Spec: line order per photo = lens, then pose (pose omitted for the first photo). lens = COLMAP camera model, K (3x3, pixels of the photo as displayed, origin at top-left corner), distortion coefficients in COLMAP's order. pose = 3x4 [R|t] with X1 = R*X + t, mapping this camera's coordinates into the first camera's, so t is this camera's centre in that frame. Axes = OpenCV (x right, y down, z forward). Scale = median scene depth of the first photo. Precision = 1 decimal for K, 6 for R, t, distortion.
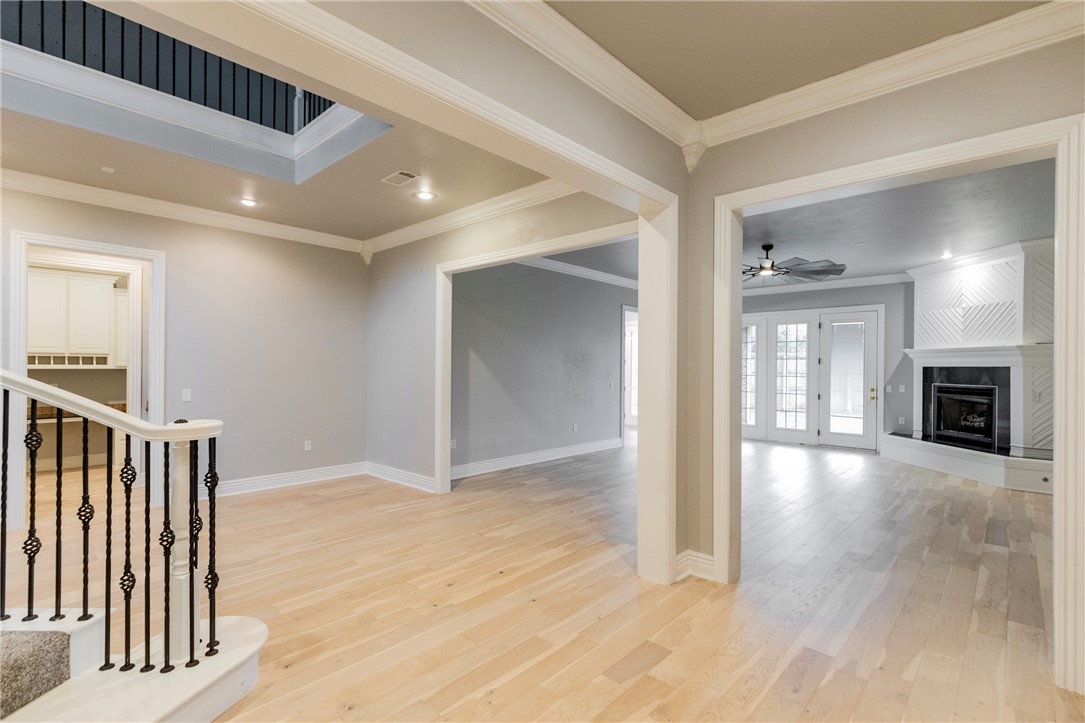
lens RADIAL K [[499.9, 0, 548.5], [0, 499.9, 371.7], [0, 0, 1]] dist [0.009337, -0.001156]
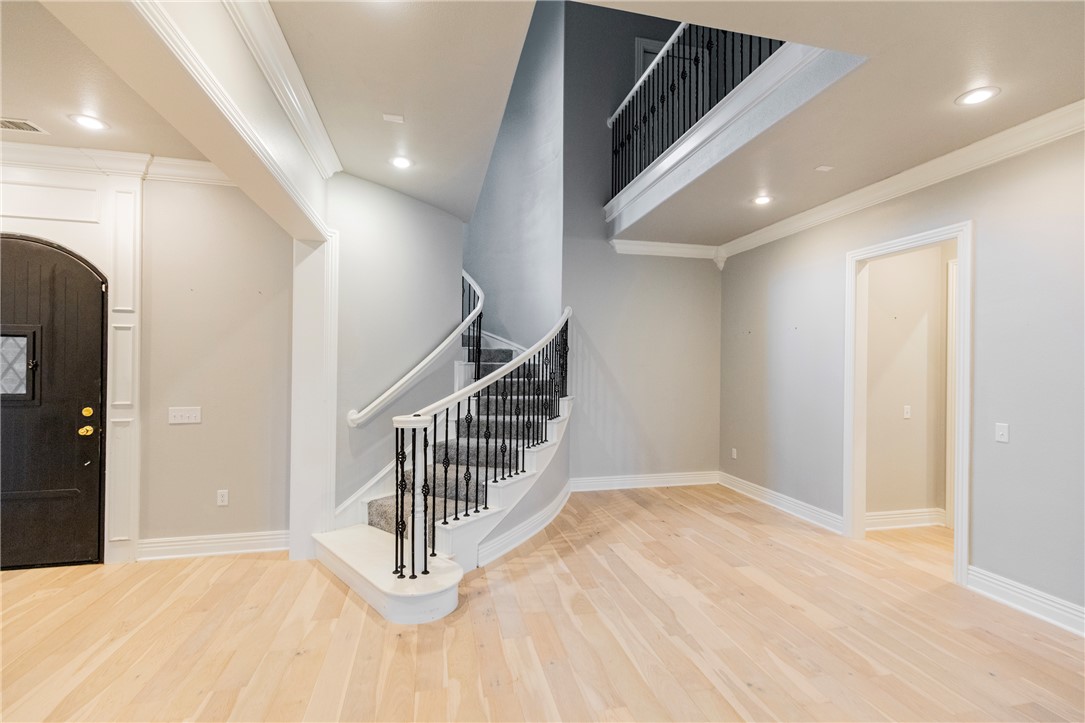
lens RADIAL K [[491.9, 0, 548.8], [0, 491.9, 364.3], [0, 0, 1]] dist [0.007572, -0.000549]
pose [[-0.554009, -0.014860, -0.832378, 0.146796], [-0.021598, 0.999761, -0.003473, -0.029855], [0.832231, 0.016054, -0.554197, 1.093793]]
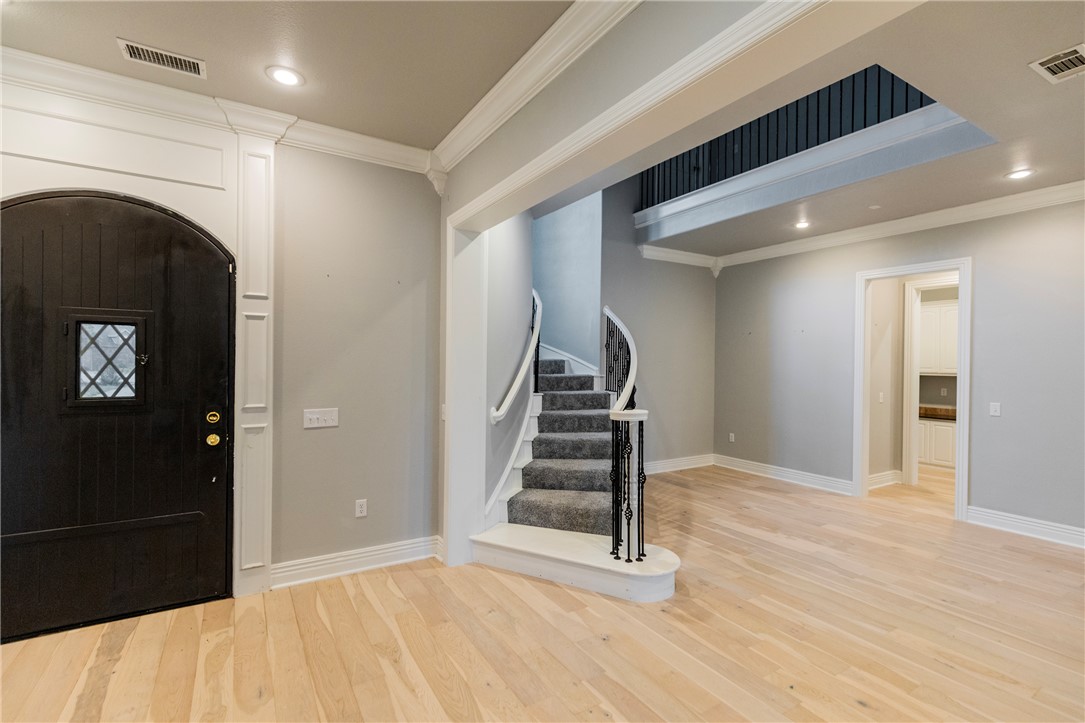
lens RADIAL K [[499.9, 0, 551.6], [0, 499.9, 363.6], [0, 0, 1]] dist [0.009337, -0.001156]
pose [[-0.266959, -0.008931, -0.963666, 0.447883], [-0.020624, 0.999781, -0.003552, -0.017239], [0.963487, 0.018927, -0.267085, 0.599239]]
